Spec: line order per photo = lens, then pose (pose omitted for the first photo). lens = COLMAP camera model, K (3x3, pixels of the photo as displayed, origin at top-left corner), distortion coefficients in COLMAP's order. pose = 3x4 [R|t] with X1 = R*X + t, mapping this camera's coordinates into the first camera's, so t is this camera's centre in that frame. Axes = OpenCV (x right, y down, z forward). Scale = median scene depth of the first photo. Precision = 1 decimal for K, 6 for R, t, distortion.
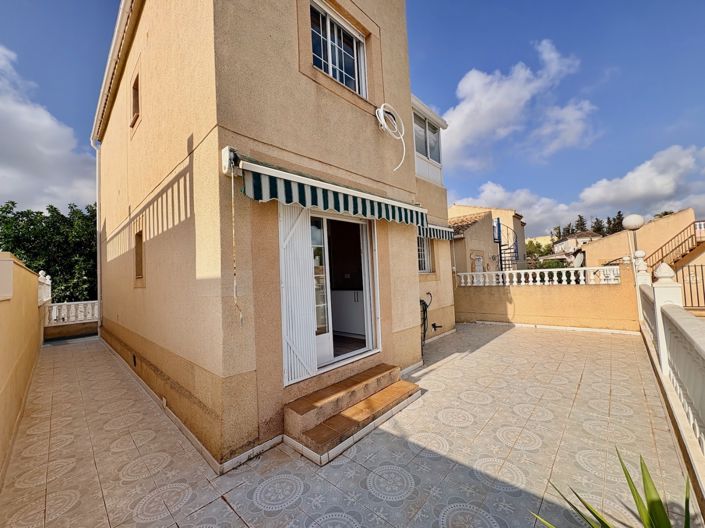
lens RADIAL K [[280.6, 0, 353.6], [0, 280.6, 263.9], [0, 0, 1]] dist [0.001235, -0.000066]
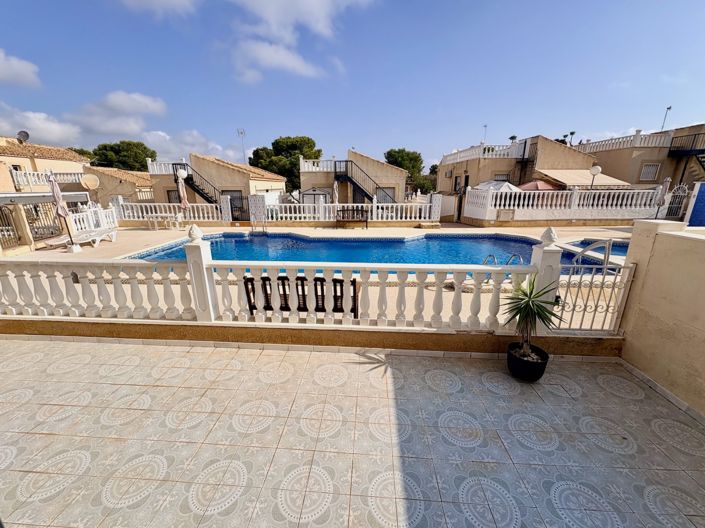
lens RADIAL K [[280.6, 0, 351.8], [0, 280.6, 265.7], [0, 0, 1]] dist [0.001235, -0.000066]
pose [[-0.635926, -0.168949, 0.753030, -0.060409], [-0.000294, 0.975797, 0.218680, -0.055763], [-0.771750, 0.138843, -0.620584, 0.857631]]
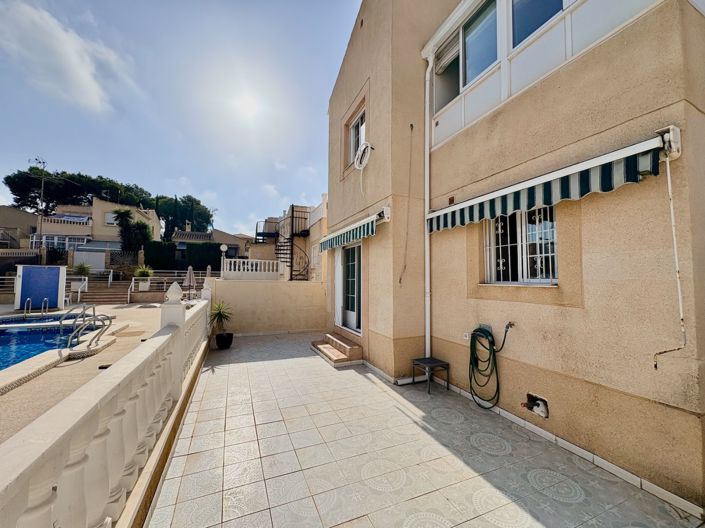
lens RADIAL K [[280.6, 0, 352.5], [0, 280.6, 261.9], [0, 0, 1]] dist [0.001235, -0.000066]
pose [[-0.400116, -0.014481, -0.916350, 1.236874], [0.043640, 0.998440, -0.034833, -0.008791], [0.915425, -0.053927, -0.398860, 1.373902]]
